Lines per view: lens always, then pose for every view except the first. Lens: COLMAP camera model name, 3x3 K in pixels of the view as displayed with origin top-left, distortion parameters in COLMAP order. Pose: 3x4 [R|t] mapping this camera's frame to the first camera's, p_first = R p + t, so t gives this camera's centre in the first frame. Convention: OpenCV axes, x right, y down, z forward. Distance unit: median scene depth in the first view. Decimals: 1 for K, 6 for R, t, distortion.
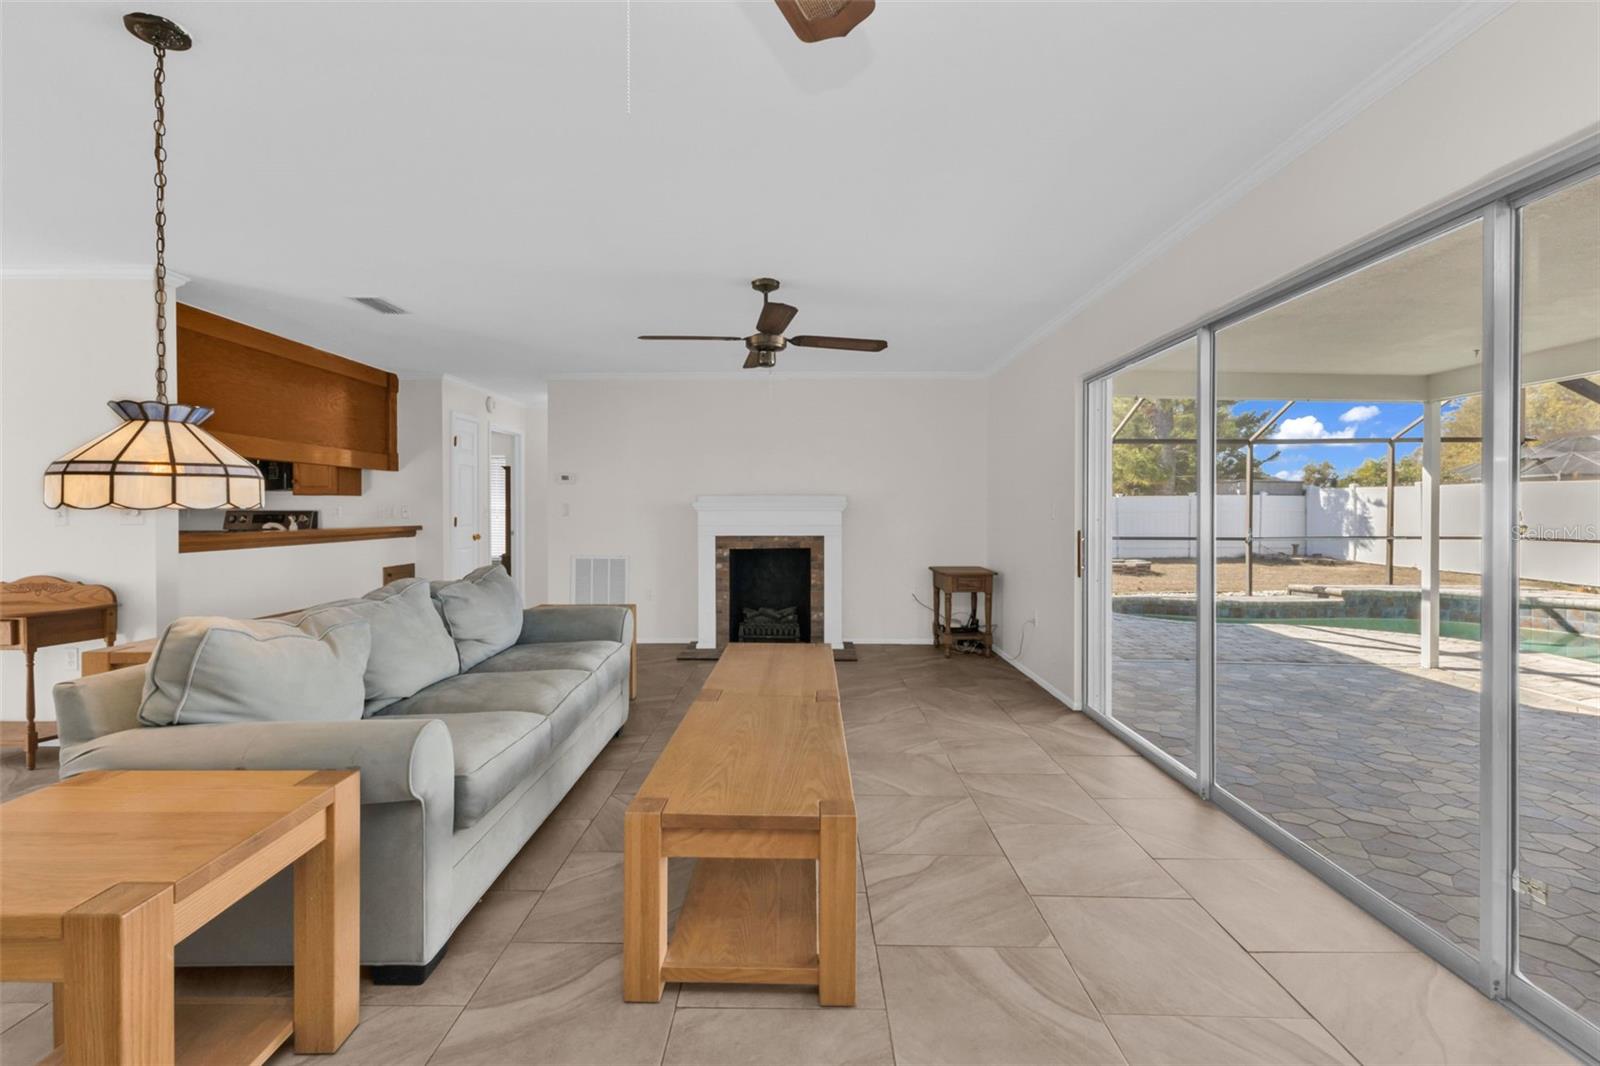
lens RADIAL K [[693.4, 0, 793.0], [0, 693.4, 511.3], [0, 0, 1]] dist [0.006657, -0.000388]
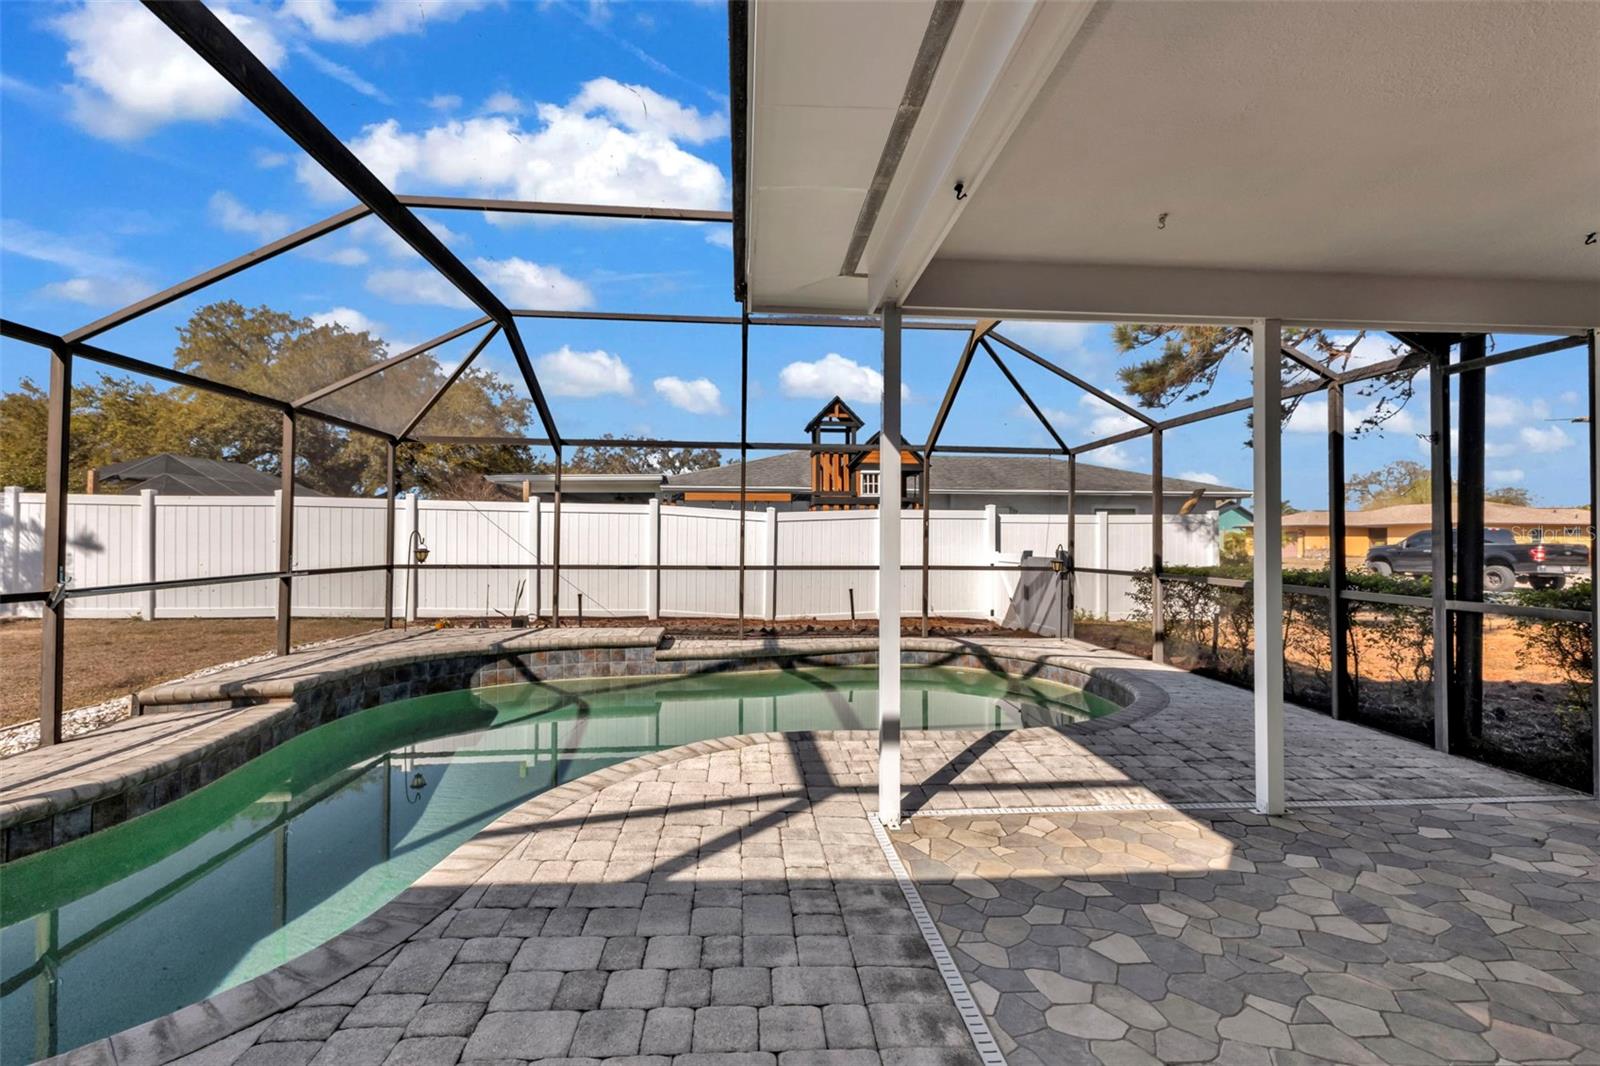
lens RADIAL K [[698.5, 0, 800.1], [0, 698.5, 536.8], [0, 0, 1]] dist [0.008754, -0.000080]
pose [[-0.099082, 0.006103, 0.995061, 0.419949], [-0.002461, 0.999977, -0.006378, 0.016317], [-0.995076, -0.003081, -0.099065, 1.166490]]
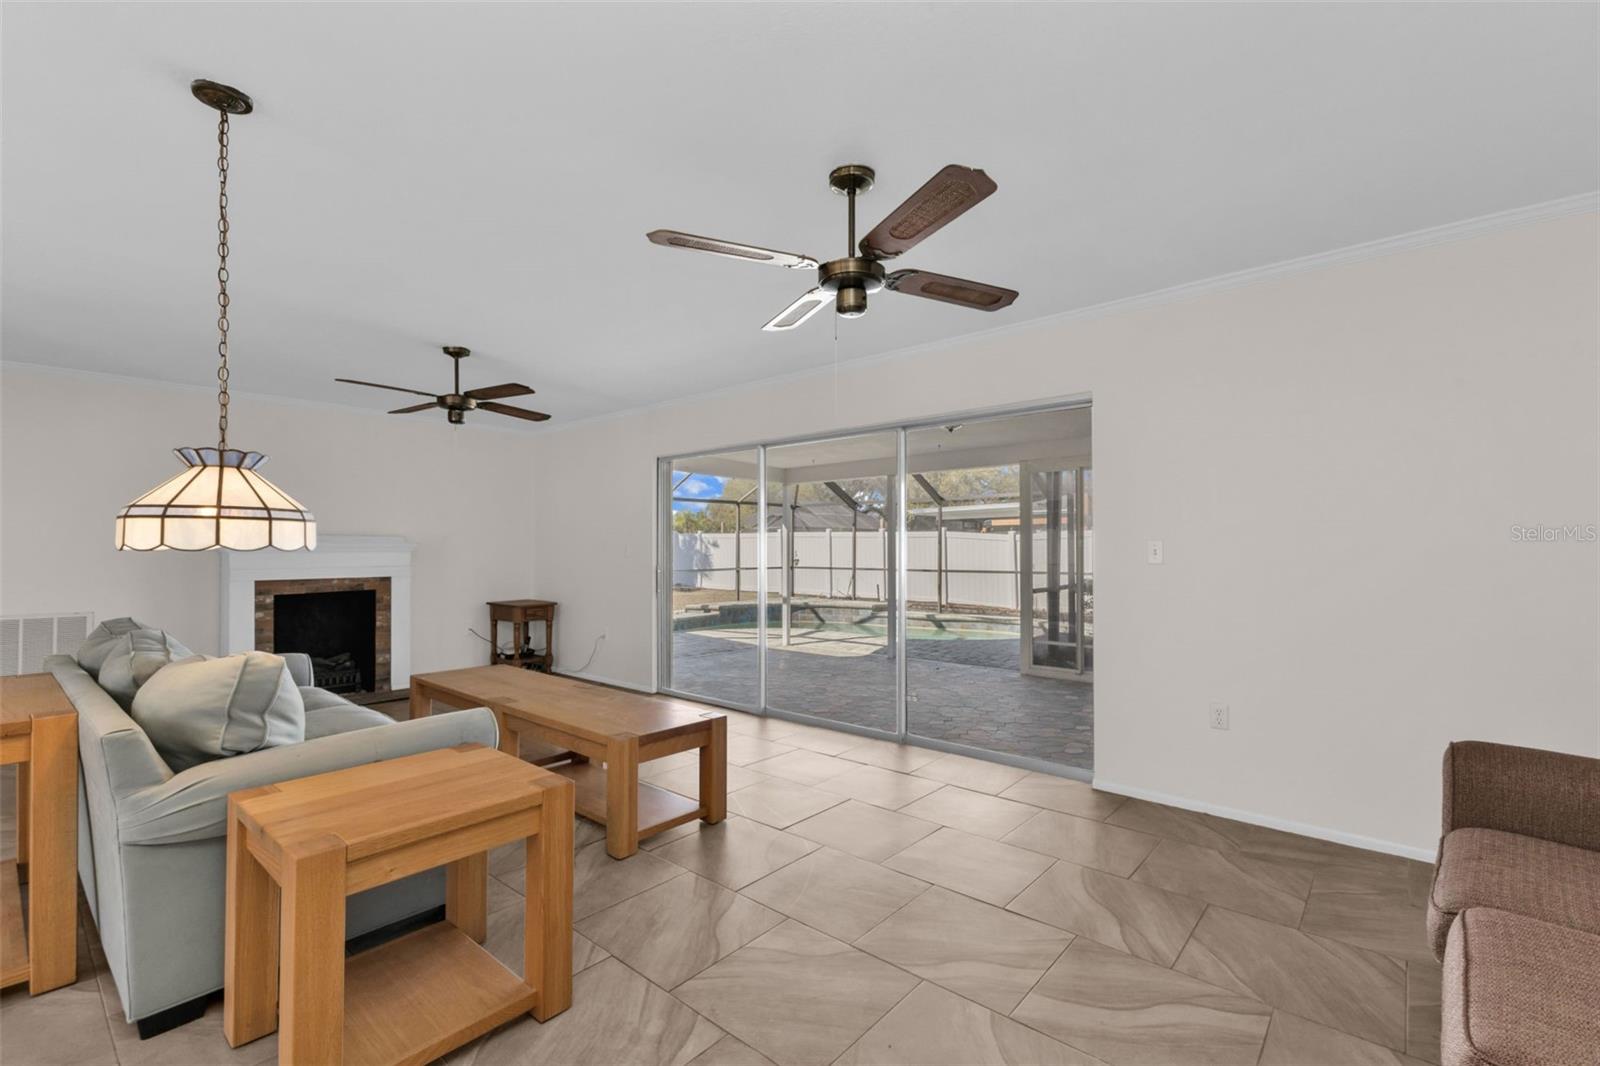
lens RADIAL K [[693.4, 0, 802.3], [0, 693.4, 539.3], [0, 0, 1]] dist [0.006657, -0.000388]
pose [[0.643895, 0.010873, 0.765037, -0.341866], [0.003243, 0.999851, -0.016941, -0.000049], [-0.765107, 0.013389, 0.643764, -0.101251]]
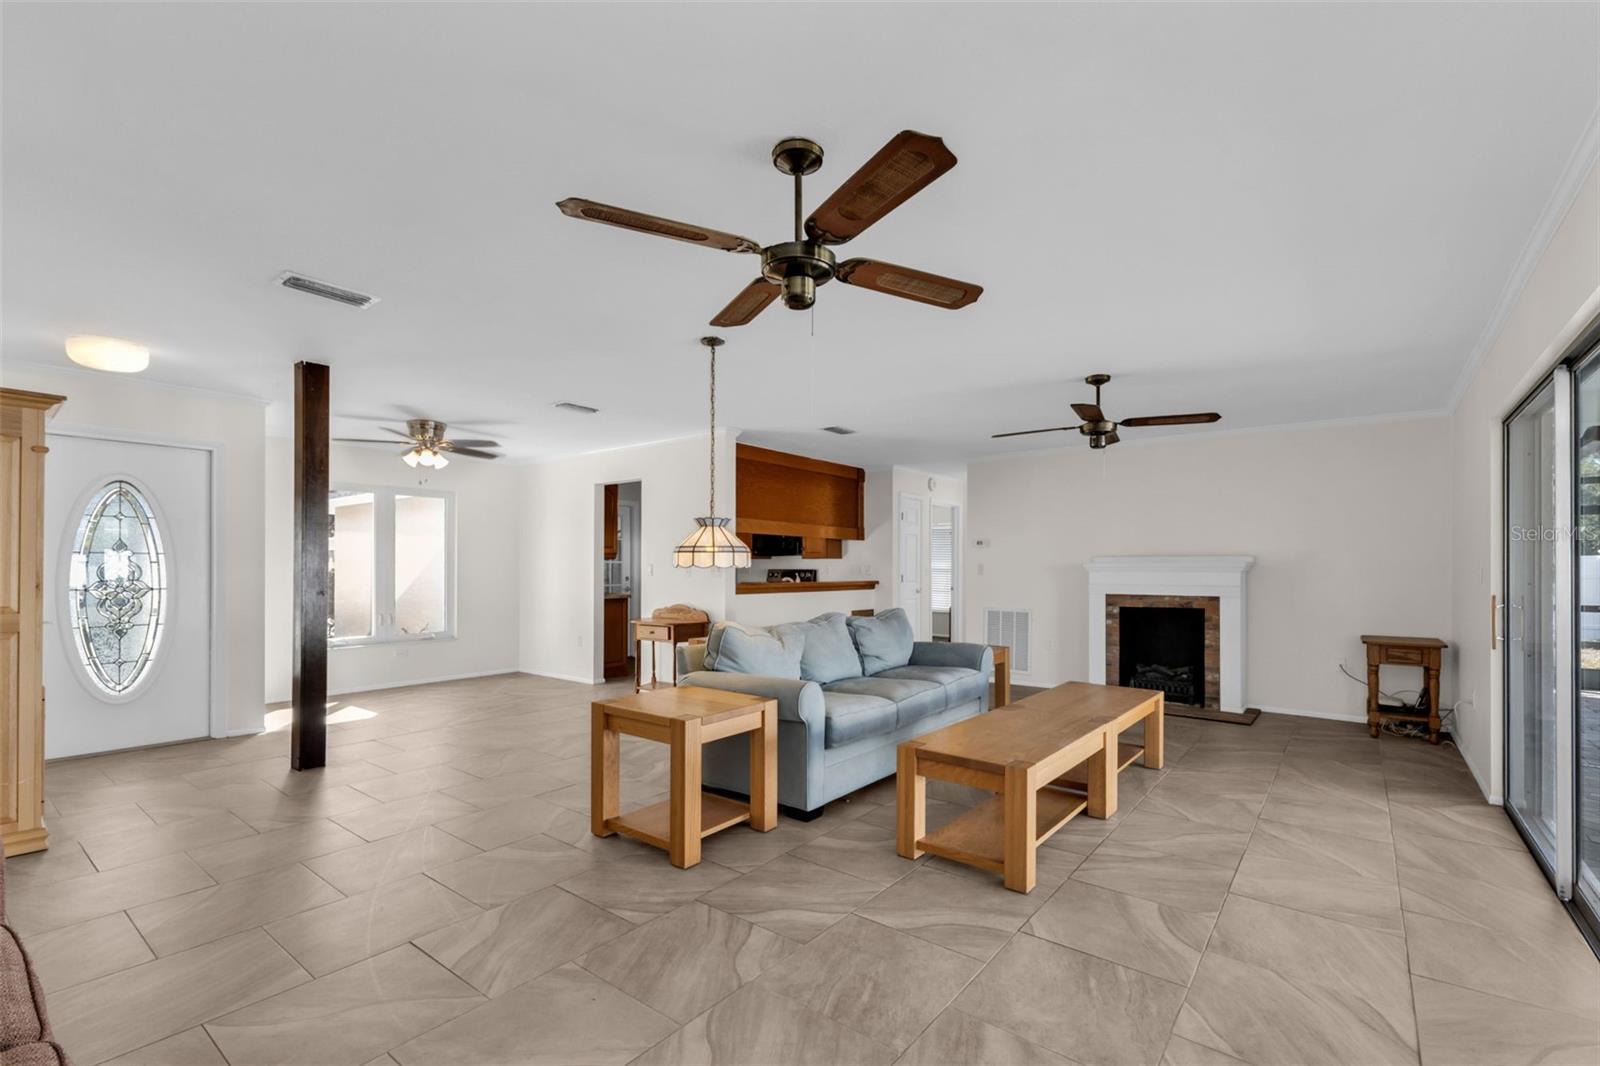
lens RADIAL K [[693.4, 0, 816.9], [0, 693.4, 565.3], [0, 0, 1]] dist [0.006657, -0.000388]
pose [[0.799987, 0.000661, -0.600016, 0.180440], [-0.005602, 0.999964, -0.006367, -0.000231], [0.599991, 0.008455, 0.799962, -0.143584]]
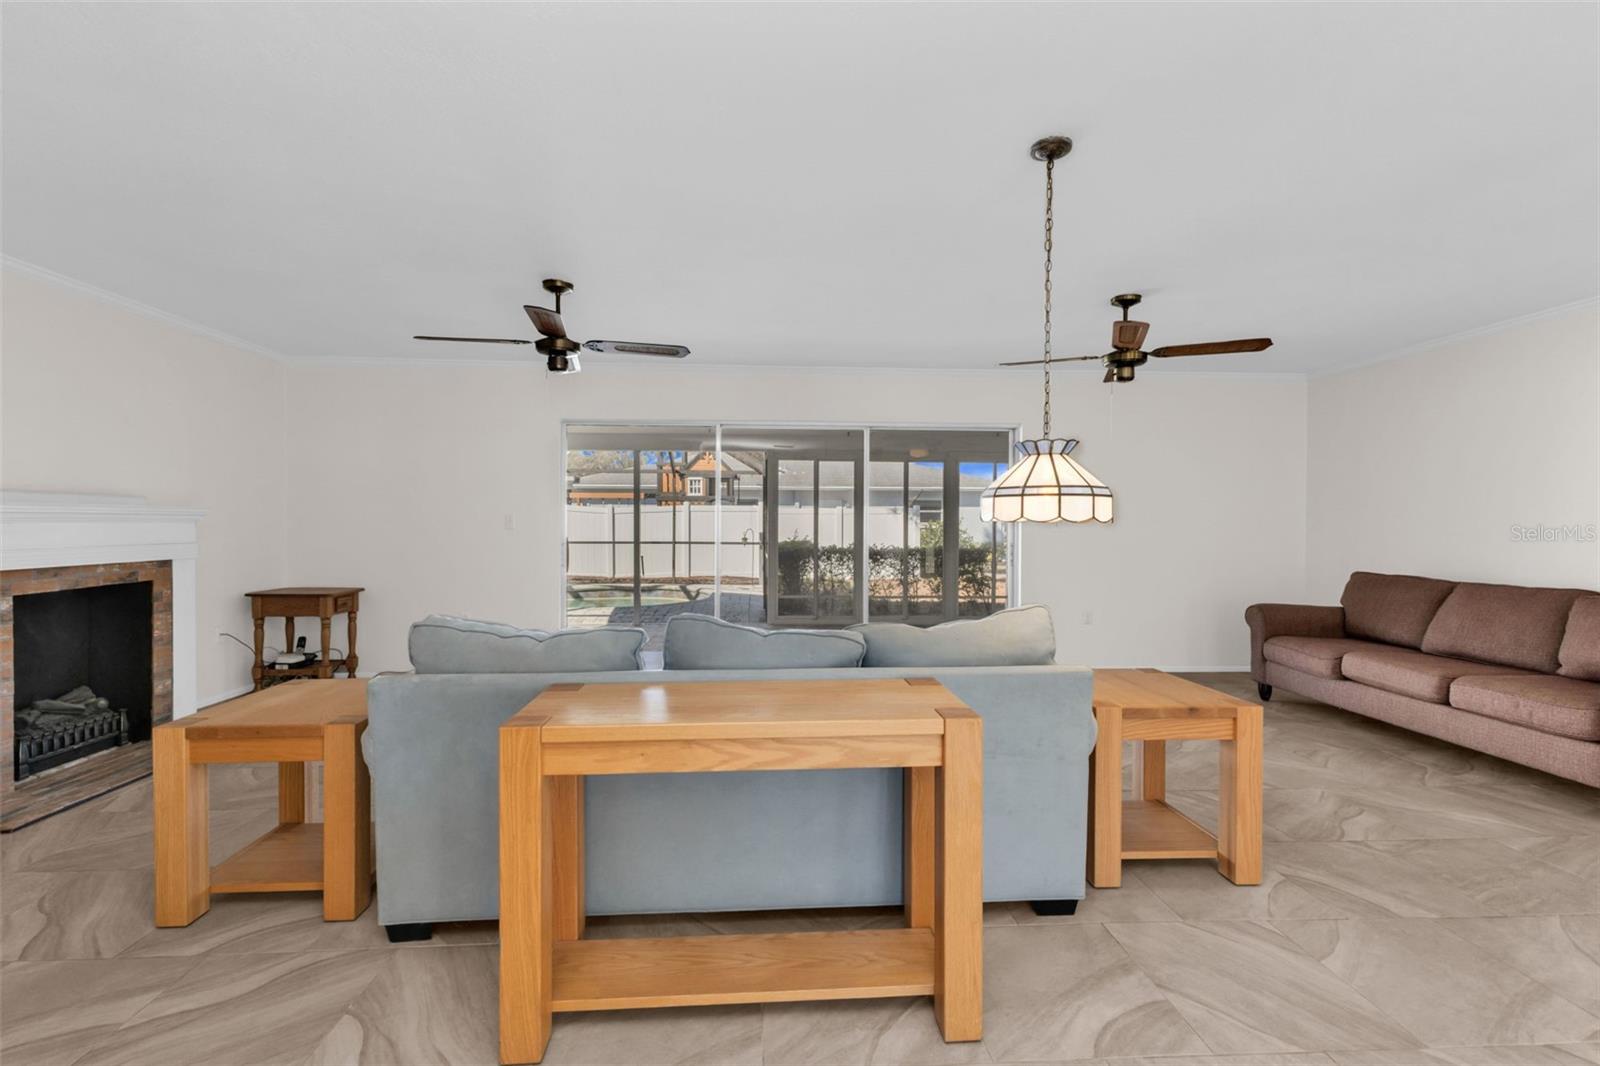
lens RADIAL K [[693.4, 0, 796.9], [0, 693.4, 519.2], [0, 0, 1]] dist [0.006657, -0.000388]
pose [[-0.068669, 0.004481, 0.997629, -0.644916], [-0.002713, 0.999985, -0.004678, -0.000882], [-0.997636, -0.003028, -0.068656, 0.463926]]
